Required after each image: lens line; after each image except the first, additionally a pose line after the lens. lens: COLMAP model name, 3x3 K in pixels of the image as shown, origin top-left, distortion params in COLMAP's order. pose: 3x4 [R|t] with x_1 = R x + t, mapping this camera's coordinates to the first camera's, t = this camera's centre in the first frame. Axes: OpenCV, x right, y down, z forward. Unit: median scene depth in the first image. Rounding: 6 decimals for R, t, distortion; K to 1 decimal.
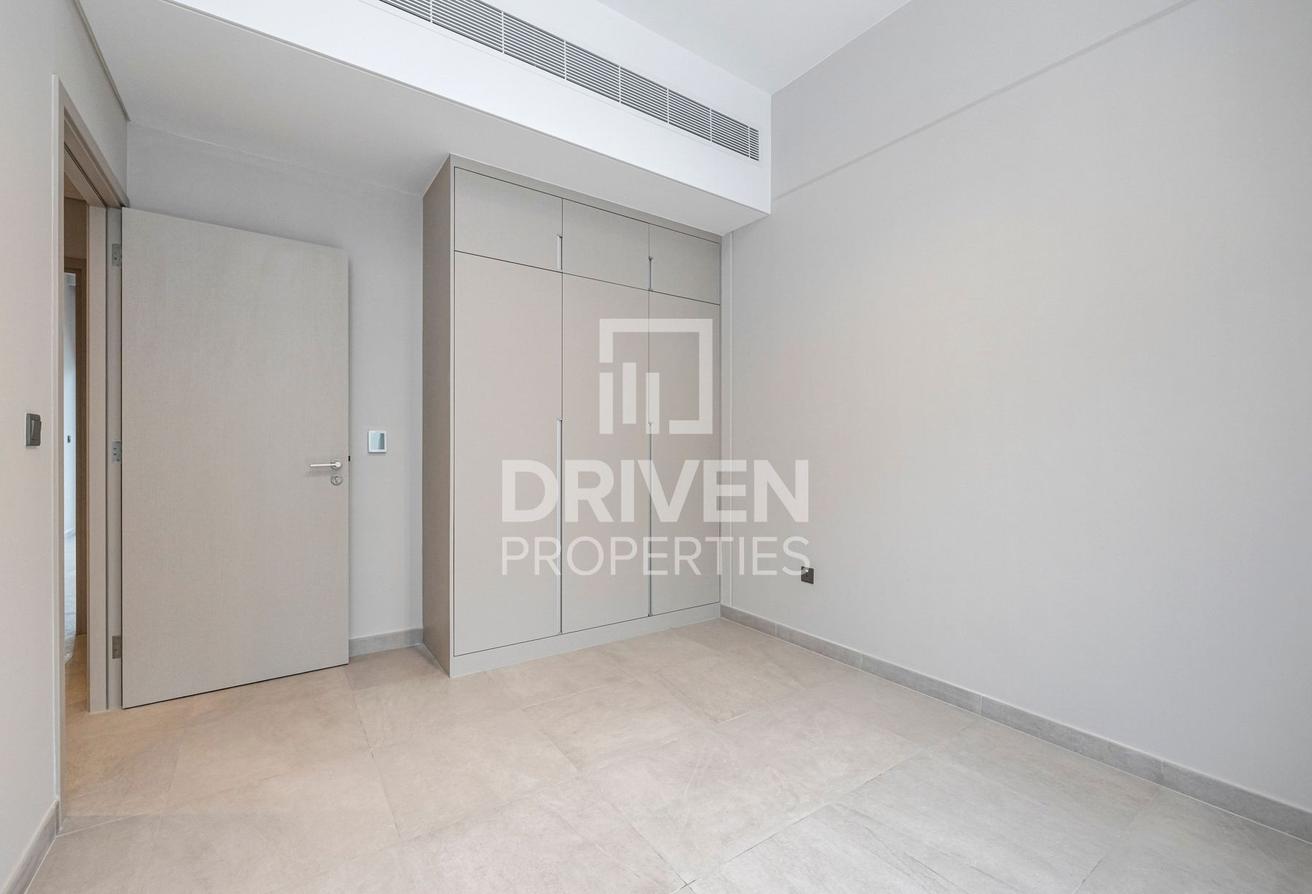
lens RADIAL K [[552.9, 0, 669.3], [0, 552.9, 444.3], [0, 0, 1]] dist [-0.000636, -0.000167]
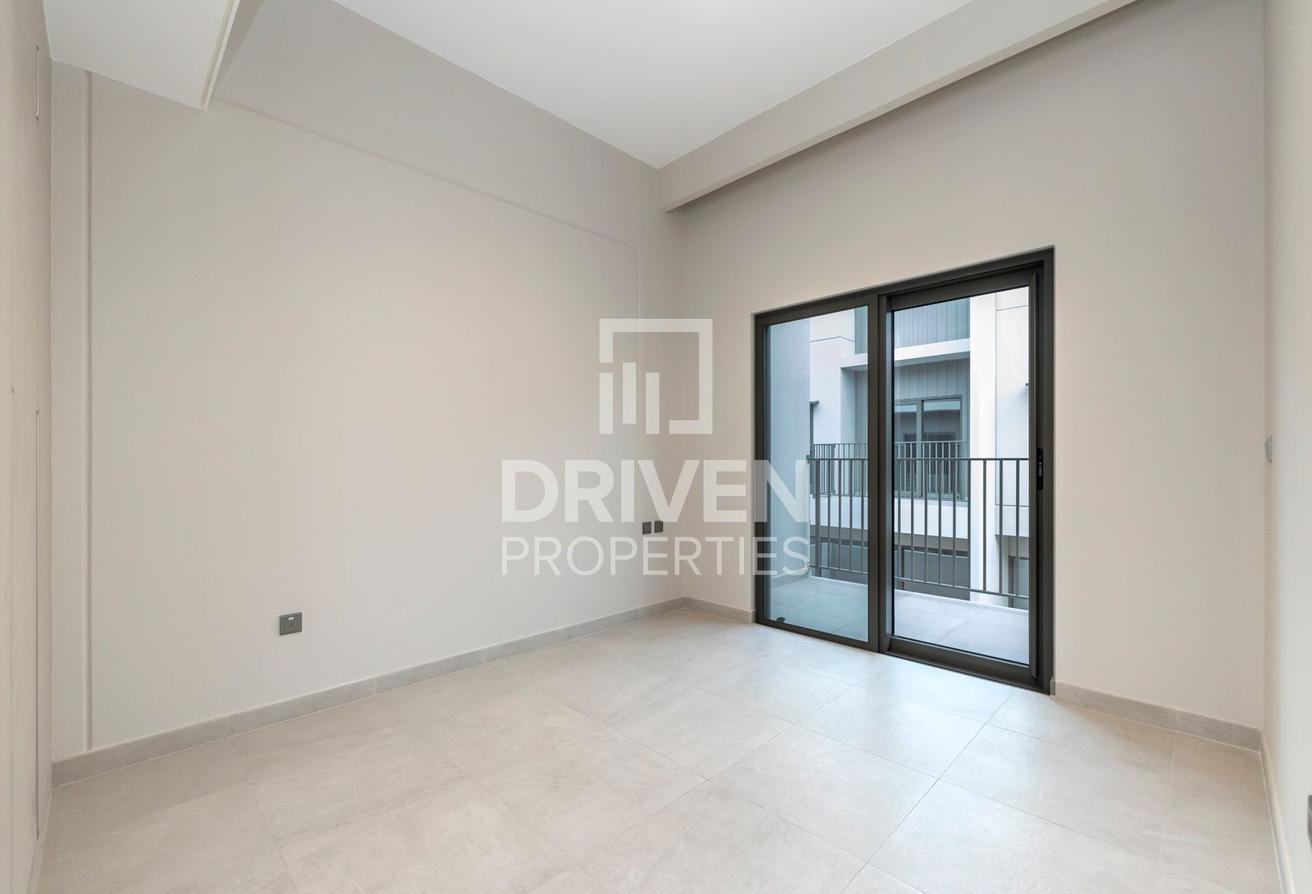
lens RADIAL K [[552.9, 0, 669.3], [0, 552.9, 444.3], [0, 0, 1]] dist [-0.000636, -0.000167]
pose [[-0.169625, 0.020445, 0.985297, -0.844108], [0.007763, 0.999781, -0.019409, 0.015044], [-0.985478, 0.004357, -0.169747, 0.872716]]
